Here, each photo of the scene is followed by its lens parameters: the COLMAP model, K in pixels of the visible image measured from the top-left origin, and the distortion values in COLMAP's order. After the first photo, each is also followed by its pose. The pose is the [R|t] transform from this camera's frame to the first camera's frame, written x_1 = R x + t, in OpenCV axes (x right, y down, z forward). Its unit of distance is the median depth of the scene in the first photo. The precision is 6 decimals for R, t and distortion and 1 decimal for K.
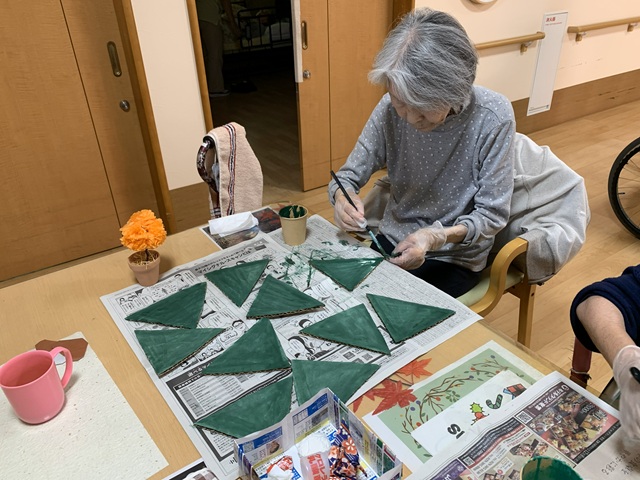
lens RADIAL K [[492.6, 0, 320.0], [0, 492.6, 240.0], [0, 0, 1]] dist [-0.001344, 0.010523]
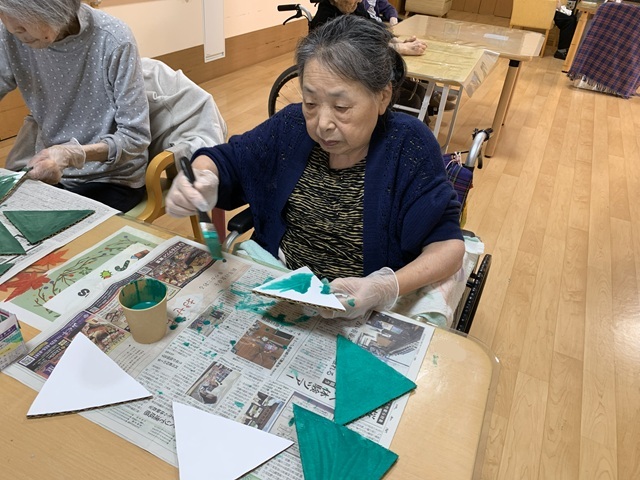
lens RADIAL K [[492.6, 0, 320.0], [0, 492.6, 240.0], [0, 0, 1]] dist [-0.001344, 0.010523]
pose [[0.854842, -0.199974, 0.478807, 0.157122], [0.165390, 0.979633, 0.113865, 0.160901], [-0.491825, -0.018147, 0.870505, -0.216203]]
